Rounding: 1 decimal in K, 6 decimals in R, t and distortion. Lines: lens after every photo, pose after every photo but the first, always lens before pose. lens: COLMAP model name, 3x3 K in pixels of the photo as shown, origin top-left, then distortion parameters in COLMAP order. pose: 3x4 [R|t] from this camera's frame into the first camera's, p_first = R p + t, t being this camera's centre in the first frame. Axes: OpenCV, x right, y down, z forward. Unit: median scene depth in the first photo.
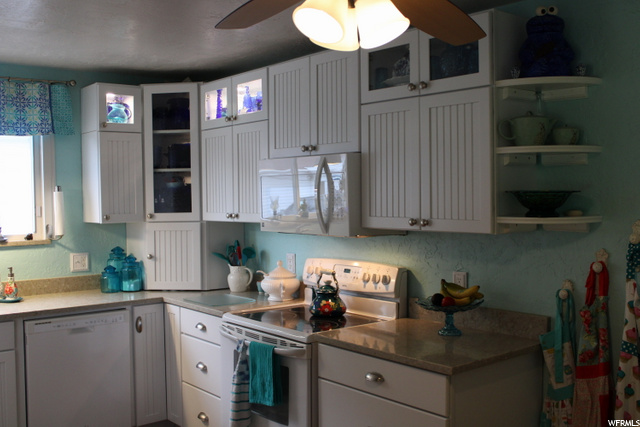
lens RADIAL K [[667.3, 0, 320.0], [0, 667.3, 213.5], [0, 0, 1]] dist [-0.126324, 0.151590]
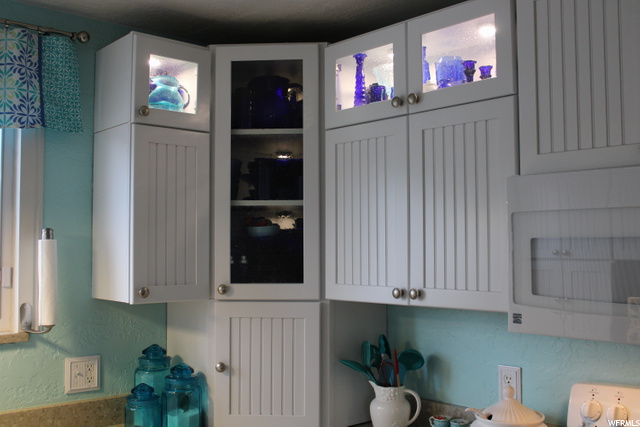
lens RADIAL K [[667.3, 0, 320.0], [0, 667.3, 213.5], [0, 0, 1]] dist [-0.126324, 0.151590]
pose [[0.999004, 0.015304, 0.041912, -0.203943], [-0.011760, 0.996435, -0.083536, -0.012991], [-0.043041, 0.082960, 0.995623, 0.469960]]
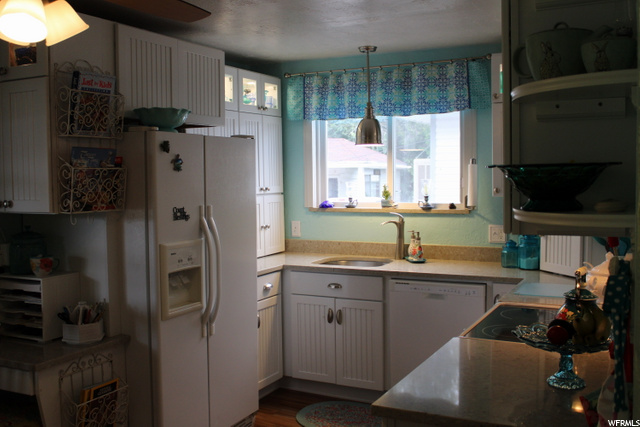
lens RADIAL K [[662.4, 0, 320.3], [0, 662.4, 202.2], [0, 0, 1]] dist [-0.071725, -0.000150]
pose [[0.405011, 0.047478, -0.913078, 0.453143], [-0.021461, 0.998869, 0.042420, -0.011975], [0.914060, 0.002415, 0.405572, 0.348668]]
